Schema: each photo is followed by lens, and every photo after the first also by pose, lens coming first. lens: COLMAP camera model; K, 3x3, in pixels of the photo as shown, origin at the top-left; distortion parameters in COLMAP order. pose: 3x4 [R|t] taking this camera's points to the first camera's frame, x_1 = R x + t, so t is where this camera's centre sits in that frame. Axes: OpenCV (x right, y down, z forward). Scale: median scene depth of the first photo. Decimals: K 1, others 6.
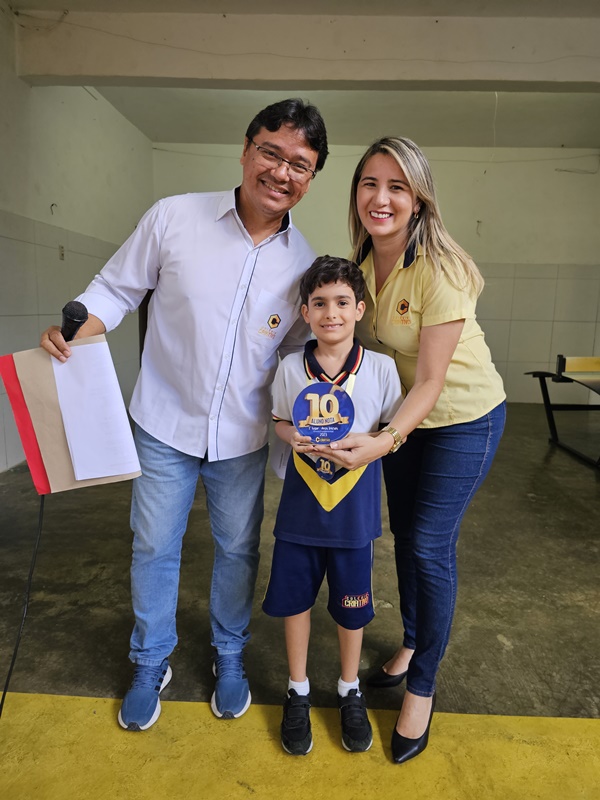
lens RADIAL K [[576.9, 0, 303.2], [0, 576.9, 395.9], [0, 0, 1]] dist [0.051439, -0.056506]
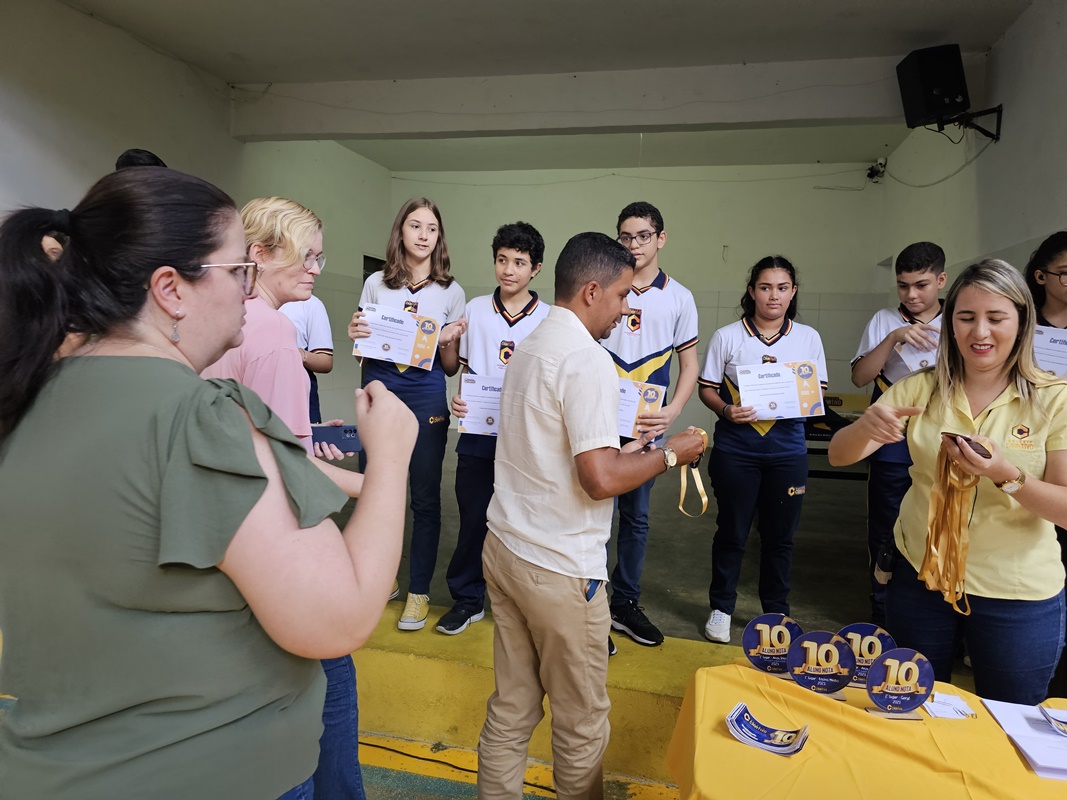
lens RADIAL K [[769.5, 0, 522.0], [0, 769.5, 405.9], [0, 0, 1]] dist [0.051439, -0.056506]
pose [[0.976616, 0.032481, -0.212525, 0.440342], [-0.047521, 0.996684, -0.066047, 0.072948], [0.209676, 0.074602, 0.974921, -0.377363]]
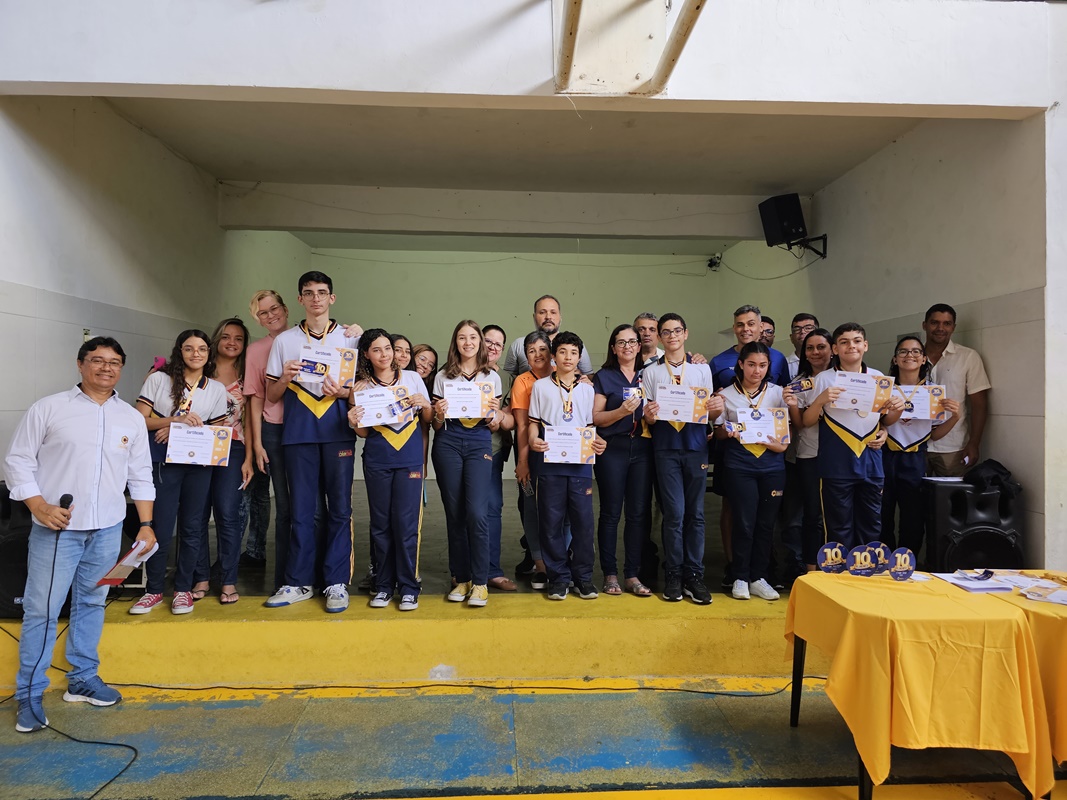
lens RADIAL K [[769.5, 0, 551.7], [0, 769.5, 391.6], [0, 0, 1]] dist [0.051439, -0.056506]
pose [[0.995896, -0.014541, 0.089326, 0.102567], [0.028186, 0.987754, -0.153455, 0.116447], [-0.086000, 0.155343, 0.984110, -0.742709]]
